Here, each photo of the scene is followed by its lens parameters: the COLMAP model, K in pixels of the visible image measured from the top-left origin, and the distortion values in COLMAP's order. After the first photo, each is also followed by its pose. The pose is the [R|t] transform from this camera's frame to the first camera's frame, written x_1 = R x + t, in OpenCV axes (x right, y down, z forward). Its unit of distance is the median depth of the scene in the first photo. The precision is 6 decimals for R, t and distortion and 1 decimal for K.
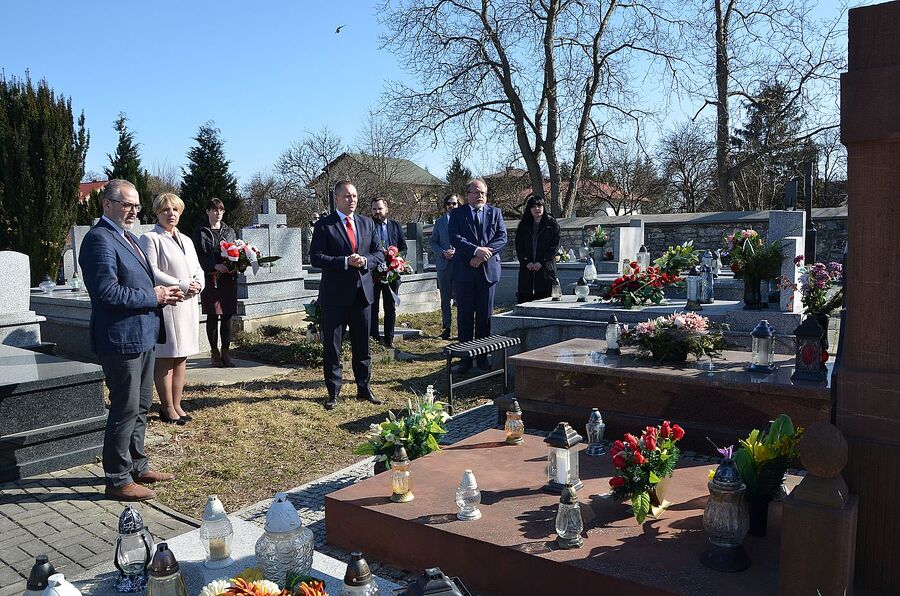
lens RADIAL K [[705.1, 0, 435.2], [0, 705.1, 295.6], [0, 0, 1]] dist [-0.182871, 0.131786]
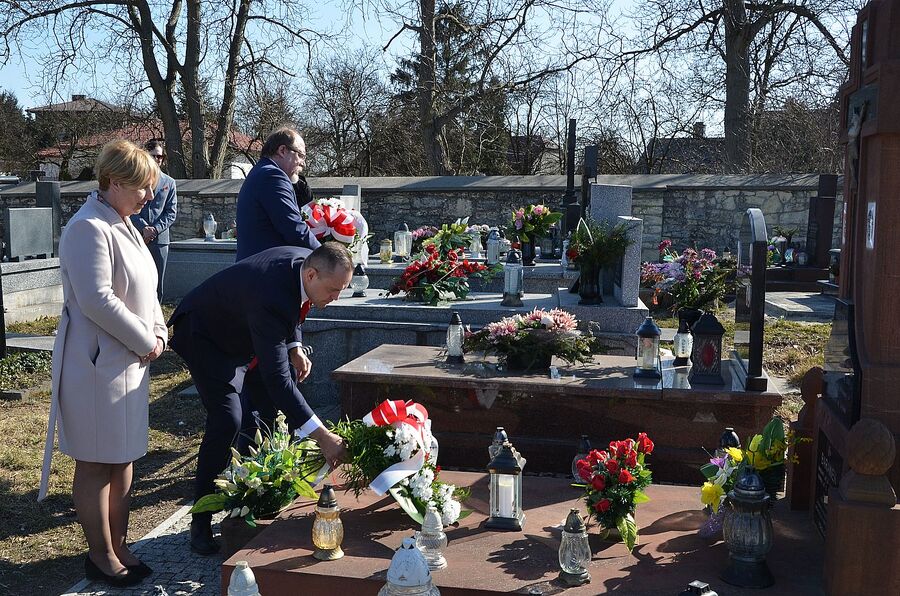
lens RADIAL K [[977.8, 0, 450.0], [0, 977.8, 298.0], [0, 0, 1]] dist [-0.007573, 0.009115]
pose [[0.914469, -0.010975, 0.404507, -0.226737], [0.006473, 0.999901, 0.012496, -0.004602], [-0.404604, -0.008809, 0.914449, -0.028696]]
